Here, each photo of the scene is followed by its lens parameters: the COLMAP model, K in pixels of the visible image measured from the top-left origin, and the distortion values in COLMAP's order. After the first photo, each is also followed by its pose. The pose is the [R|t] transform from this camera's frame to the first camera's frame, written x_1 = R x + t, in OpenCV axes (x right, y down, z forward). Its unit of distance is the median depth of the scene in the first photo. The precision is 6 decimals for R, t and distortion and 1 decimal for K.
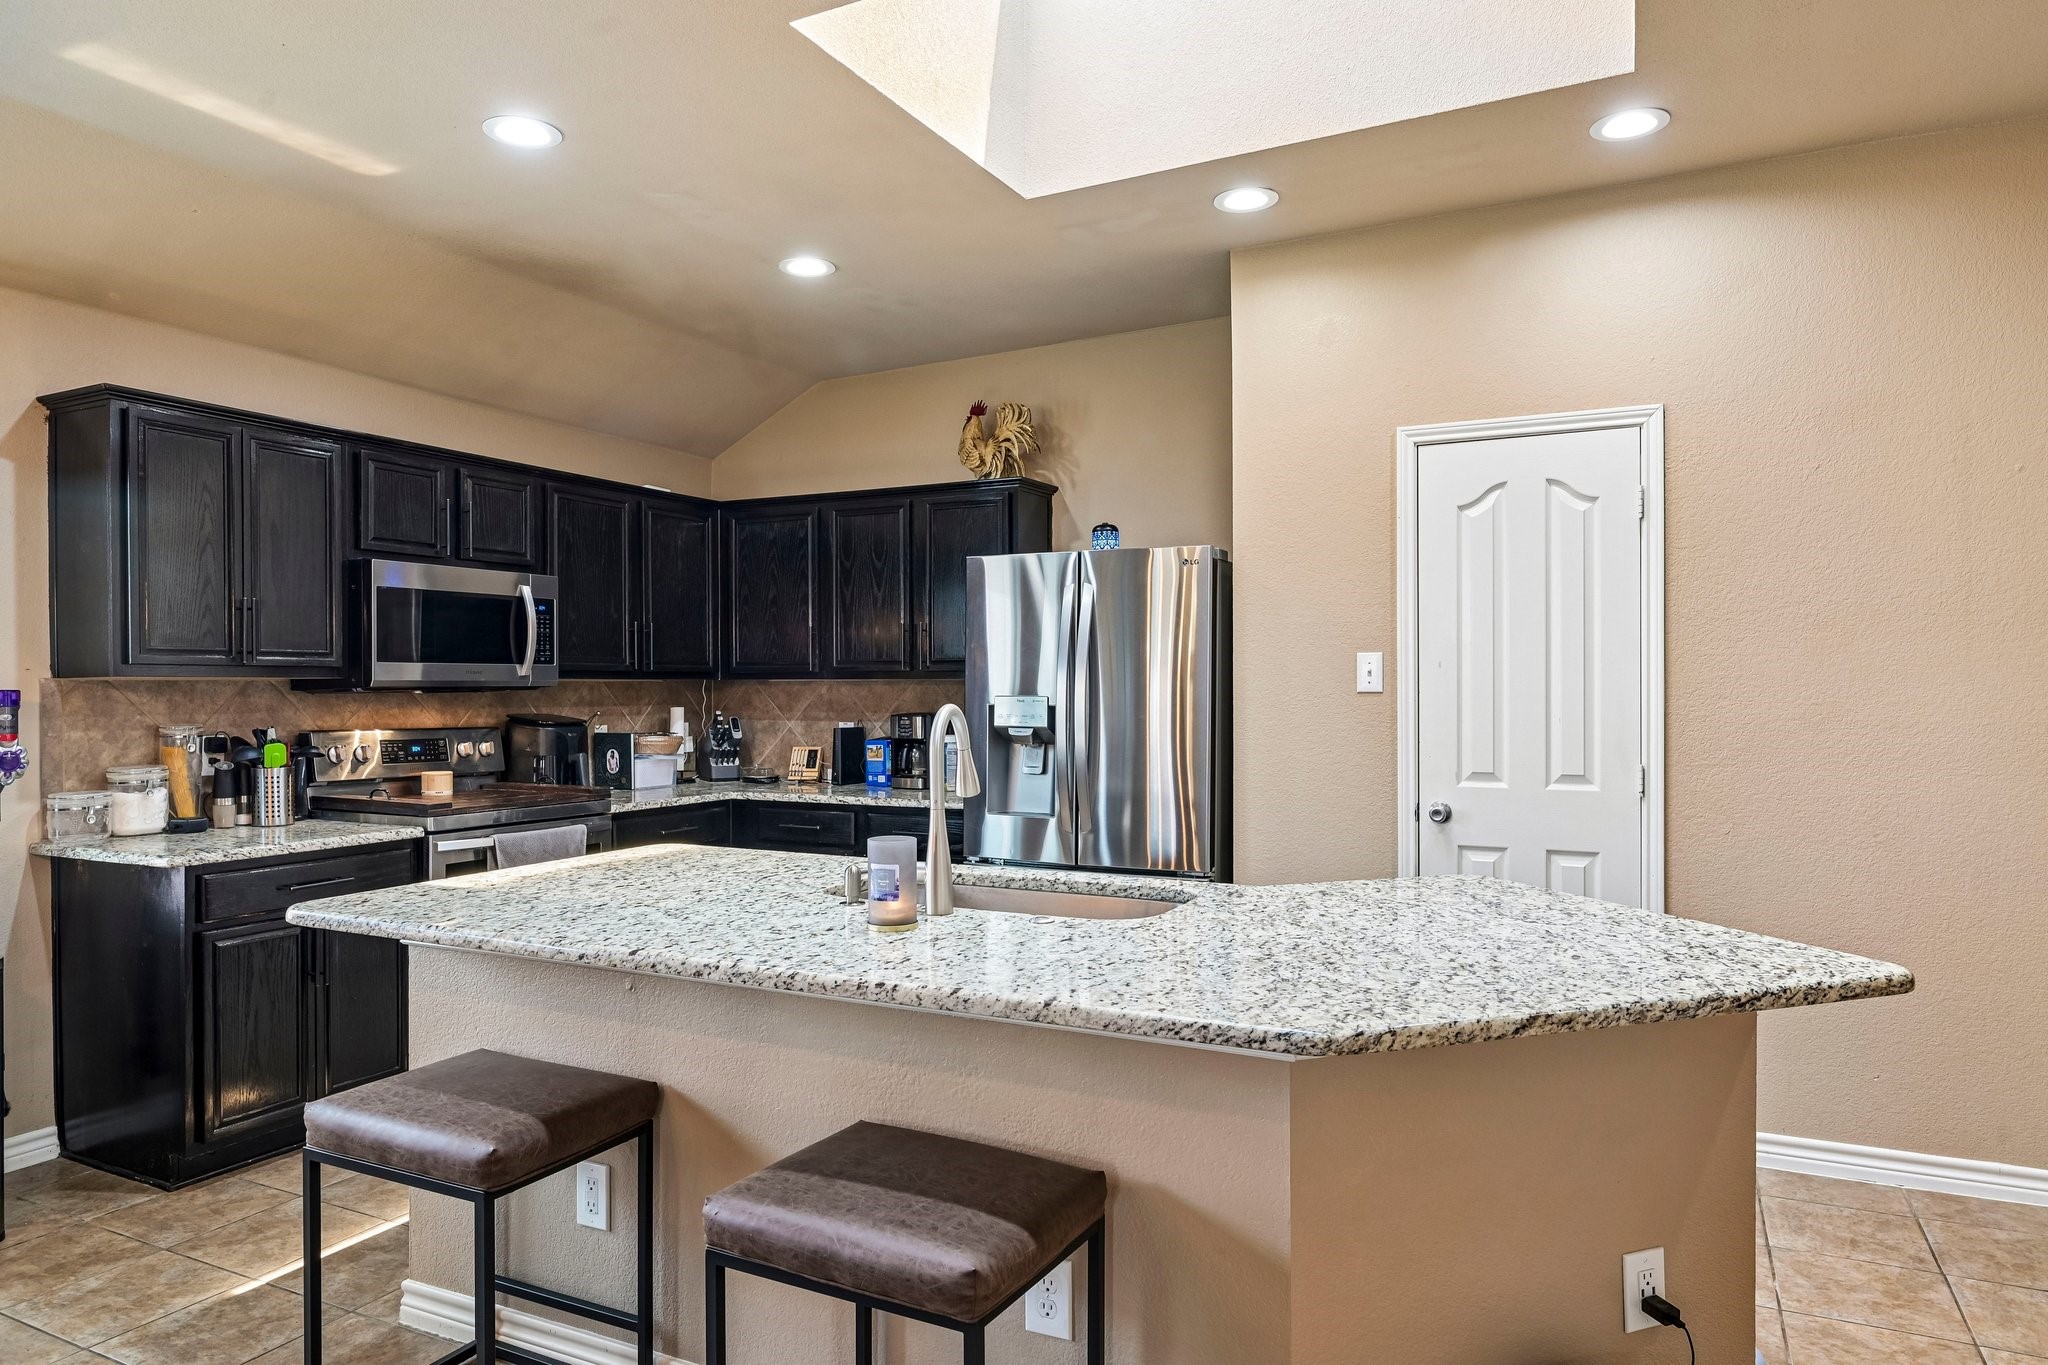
lens RADIAL K [[1269.4, 0, 1017.5], [0, 1269.4, 696.4], [0, 0, 1]] dist [0.002792, 0.000084]
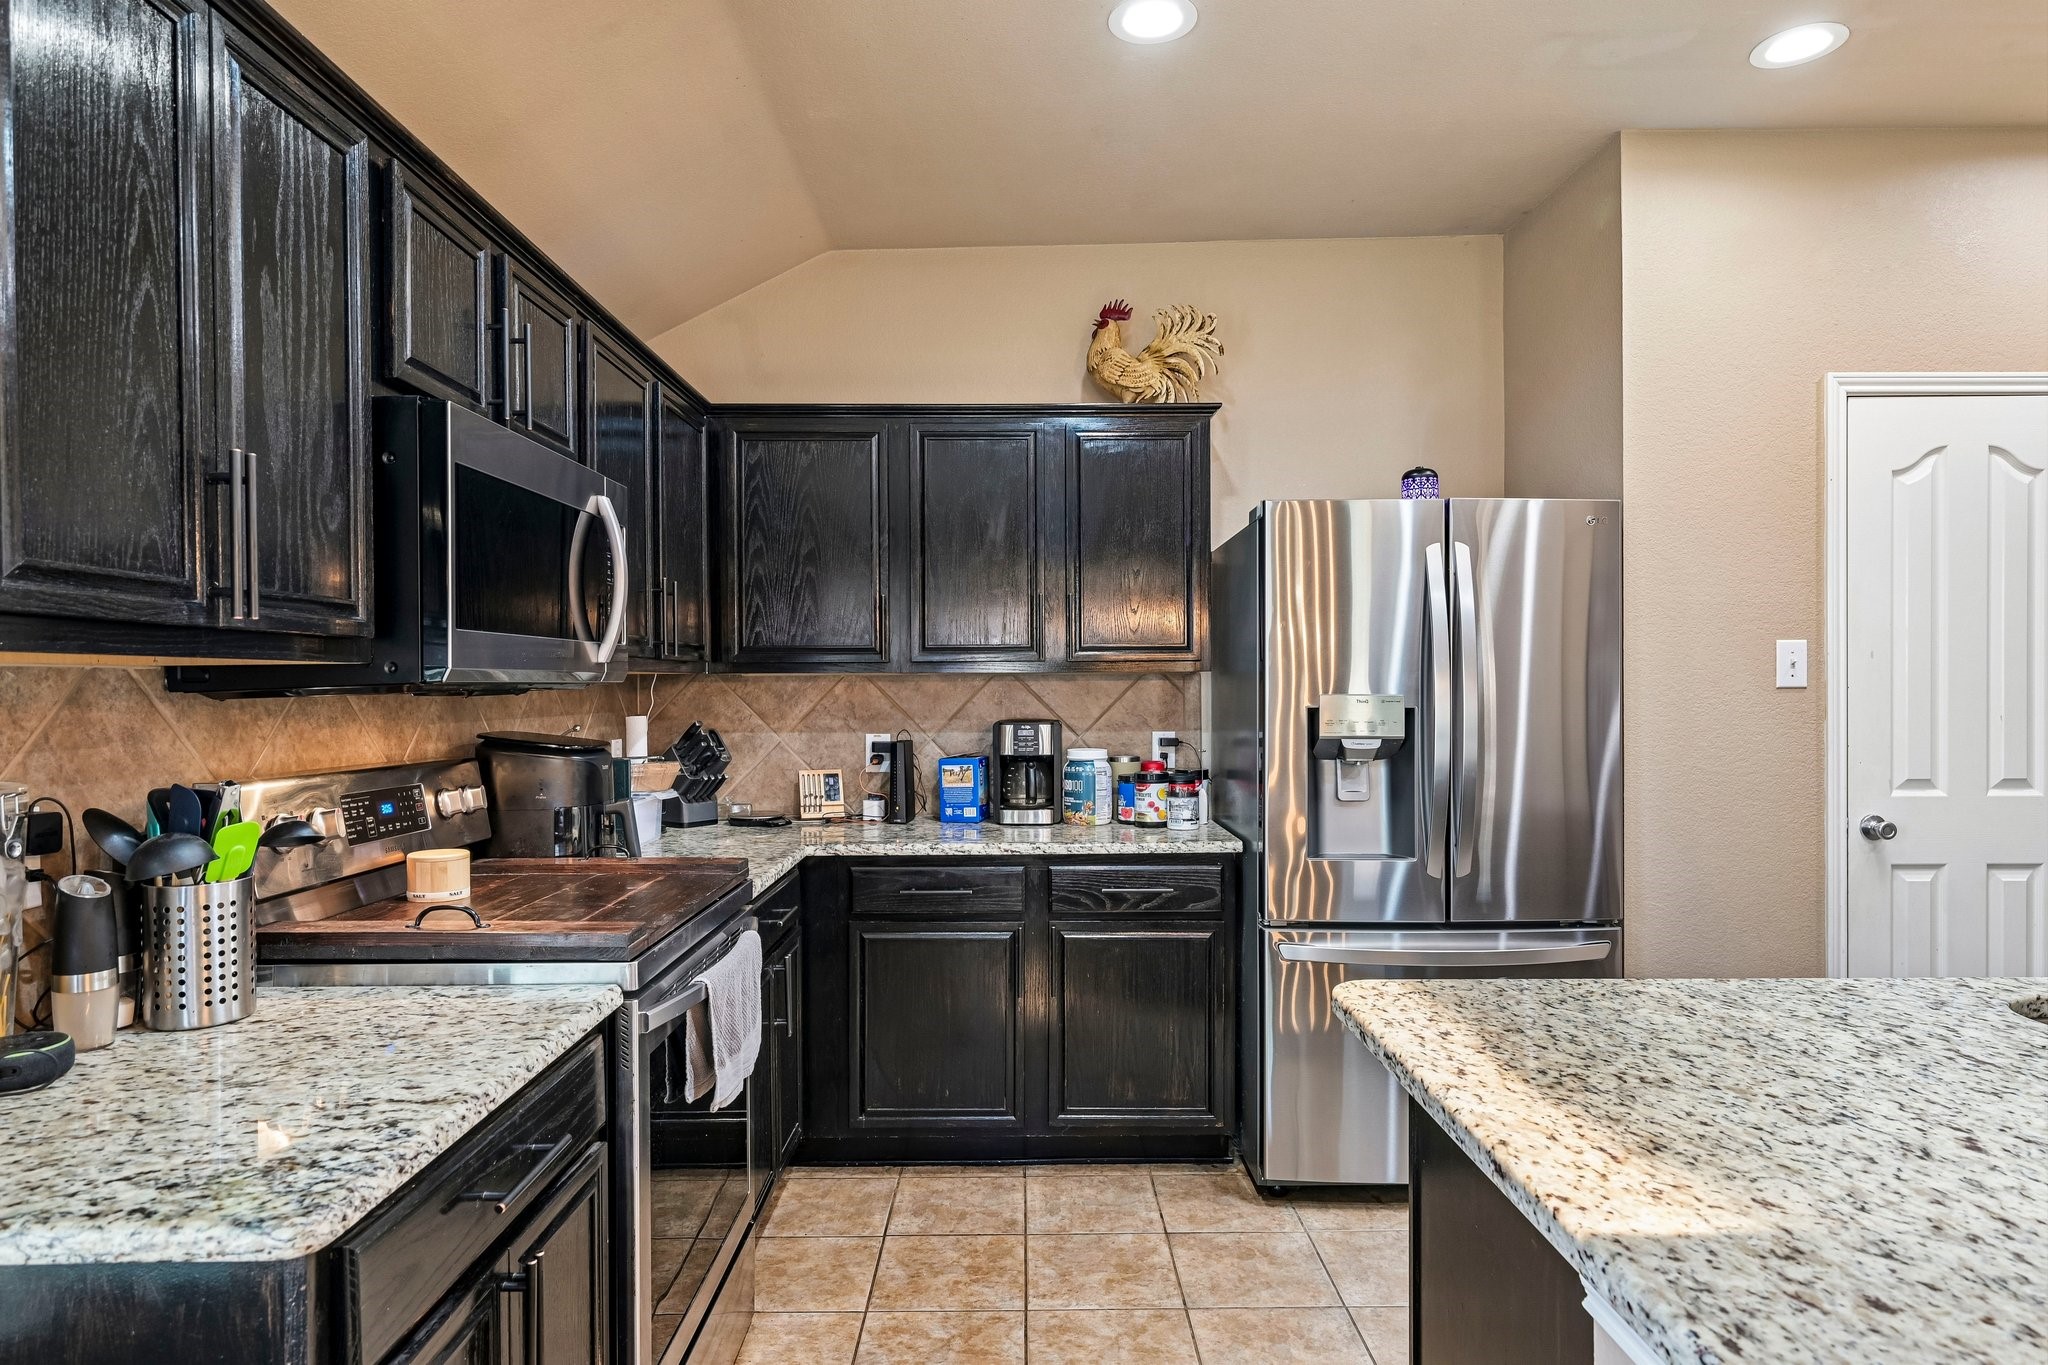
lens RADIAL K [[1167.8, 0, 1024.4], [0, 1167.8, 690.4], [0, 0, 1]] dist [-0.004076, -0.000877]
pose [[0.892532, -0.004532, 0.450962, -0.519970], [0.006356, 0.999977, -0.002530, -0.002529], [-0.450940, 0.005124, 0.892540, 0.546847]]
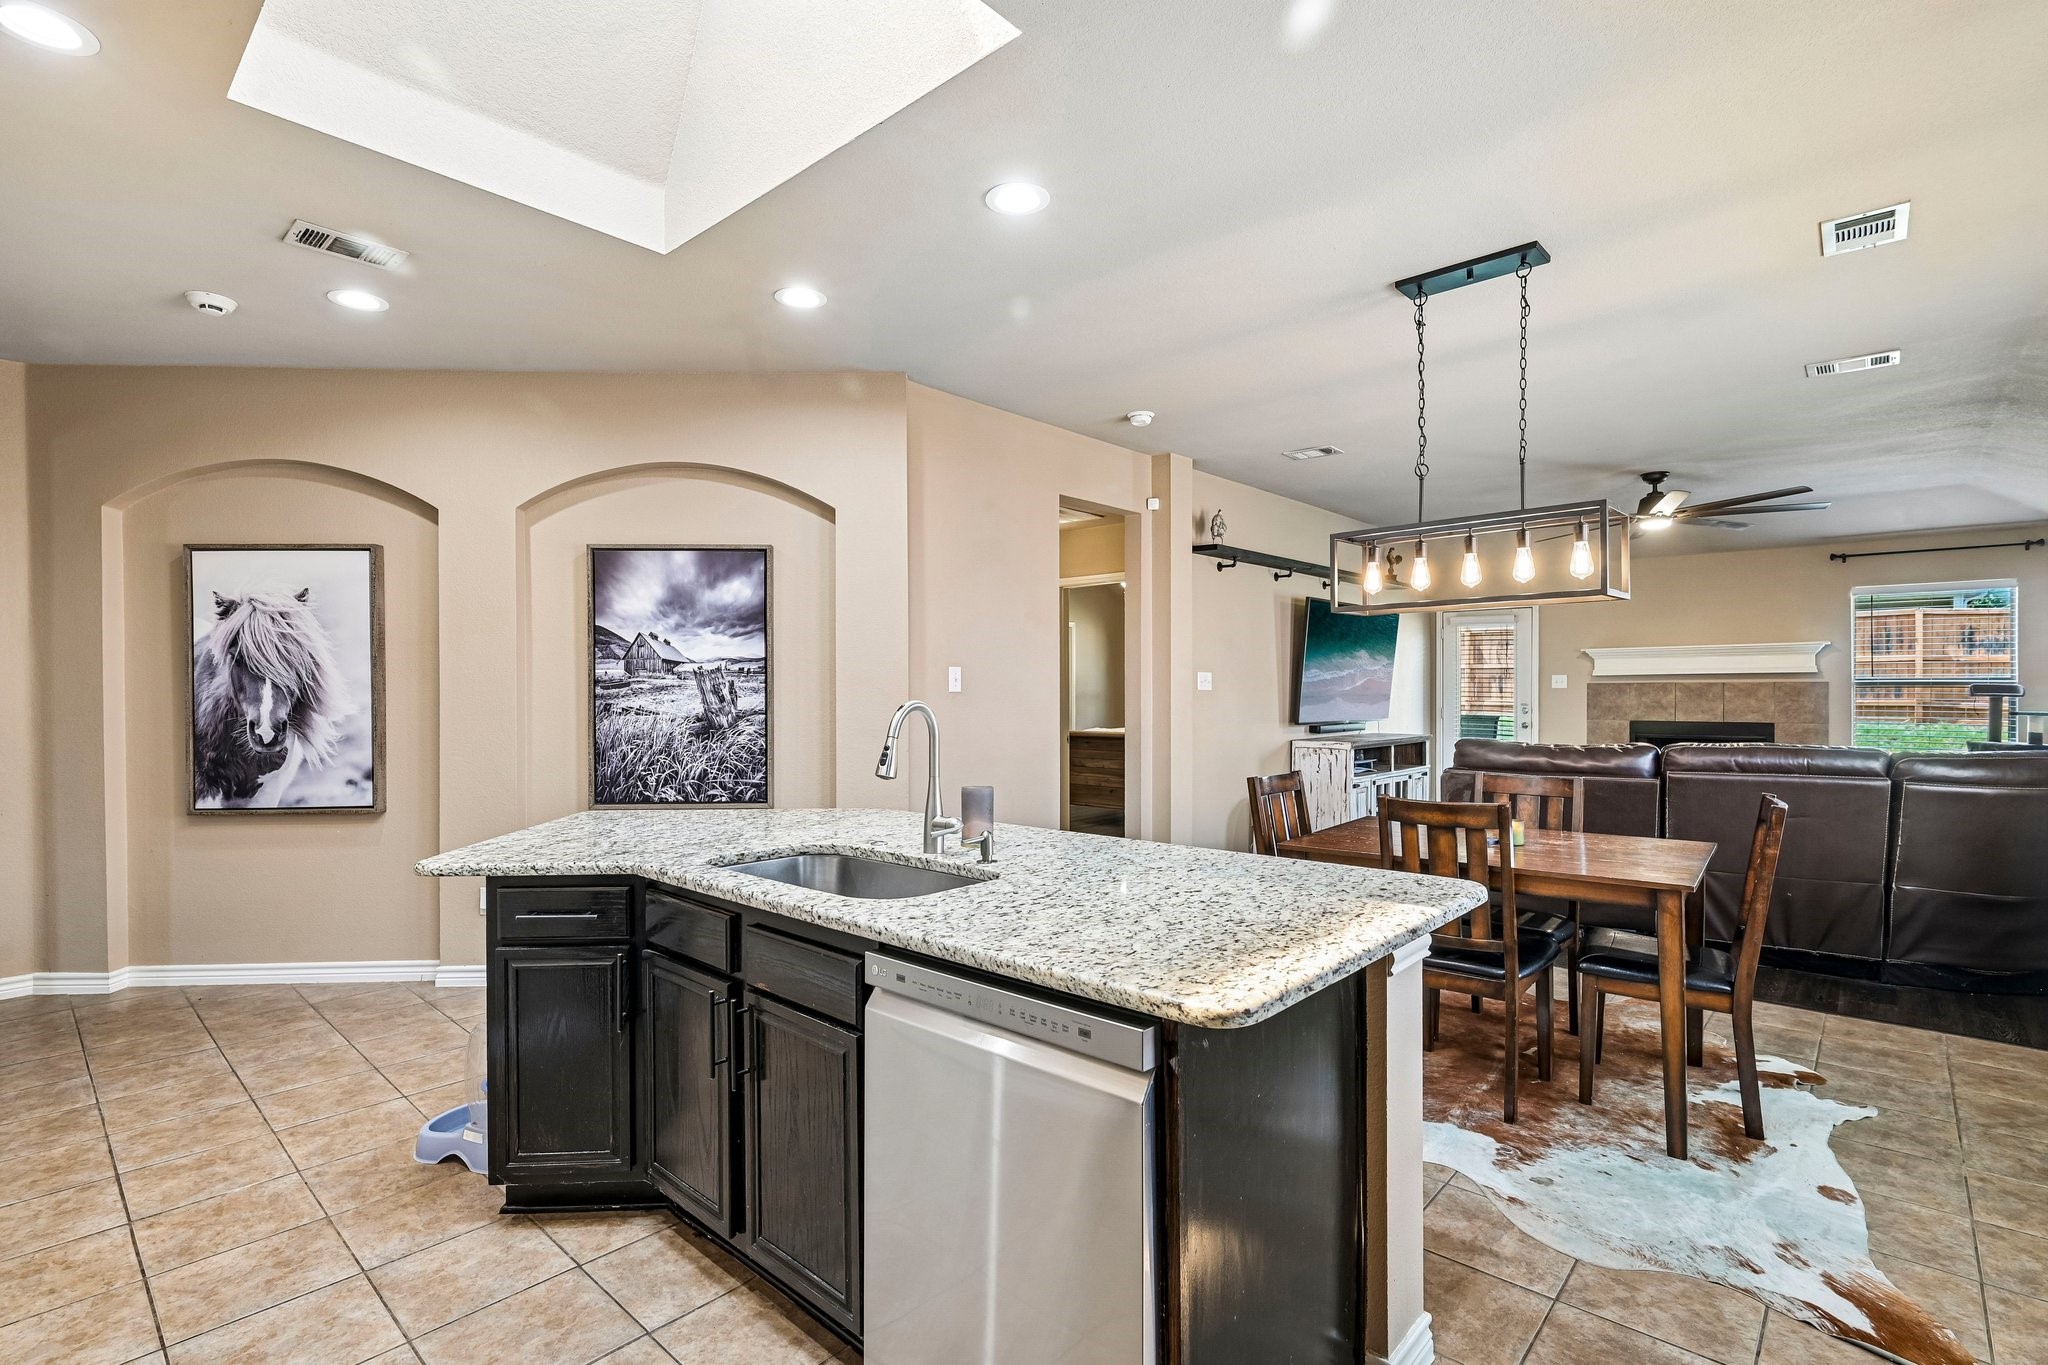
lens RADIAL K [[945.1, 0, 1026.6], [0, 945.1, 688.7], [0, 0, 1]] dist [0.004635, -0.001693]
pose [[-0.959863, 0.003708, 0.280445, -0.281789], [0.007104, 0.999913, 0.011091, -0.009404], [-0.280380, 0.012638, -0.959806, 1.134985]]
